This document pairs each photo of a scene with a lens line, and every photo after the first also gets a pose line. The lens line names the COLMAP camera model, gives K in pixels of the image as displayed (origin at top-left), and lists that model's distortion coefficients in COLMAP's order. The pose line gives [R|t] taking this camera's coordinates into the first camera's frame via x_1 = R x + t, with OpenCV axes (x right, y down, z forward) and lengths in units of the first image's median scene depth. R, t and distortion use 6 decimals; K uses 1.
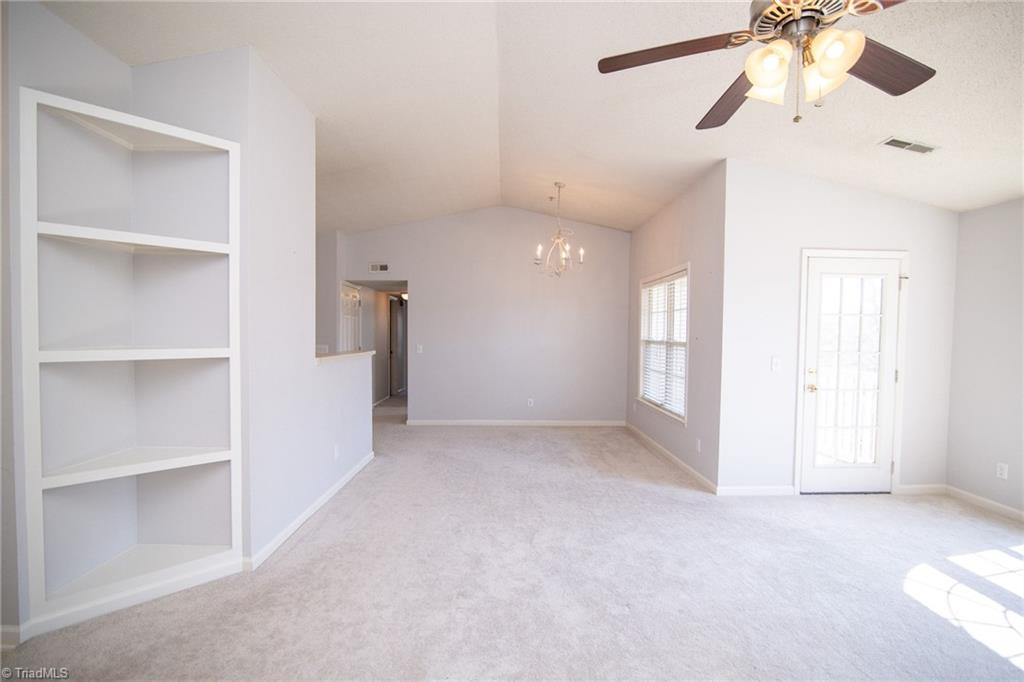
lens RADIAL K [[474.9, 0, 512.6], [0, 474.9, 347.0], [0, 0, 1]] dist [-0.017163, -0.000154]
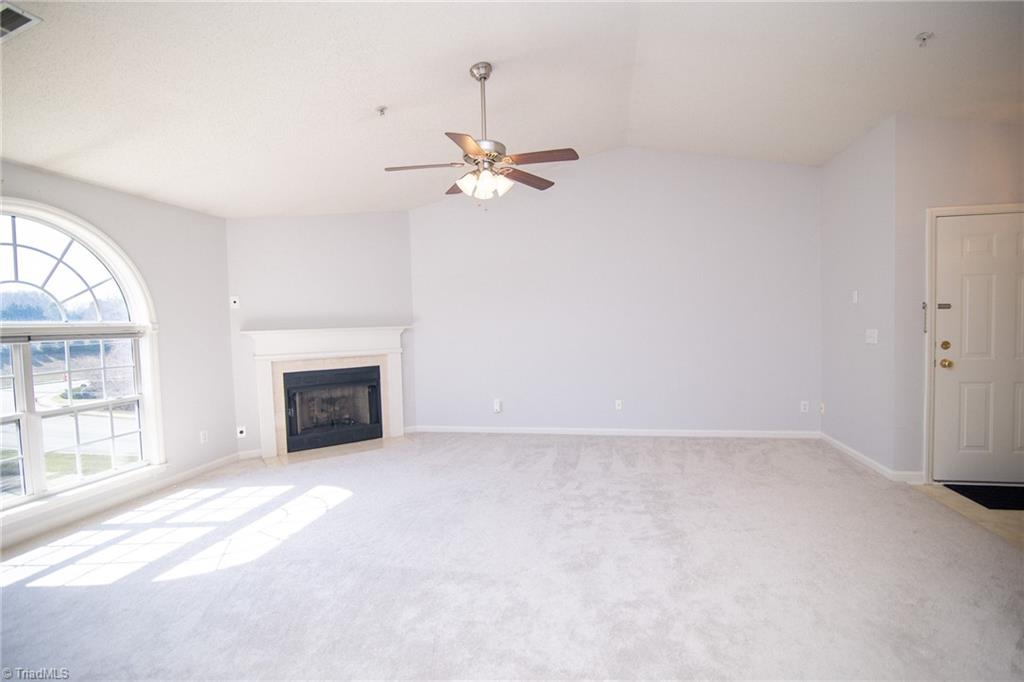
lens RADIAL K [[474.3, 0, 512.0], [0, 474.3, 341.0], [0, 0, 1]] dist [0.002555, 0.000349]
pose [[-0.974670, 0.004892, 0.223594, 0.011508], [0.022822, 0.996717, 0.077679, -0.020316], [-0.222480, 0.080815, -0.971582, 0.873308]]
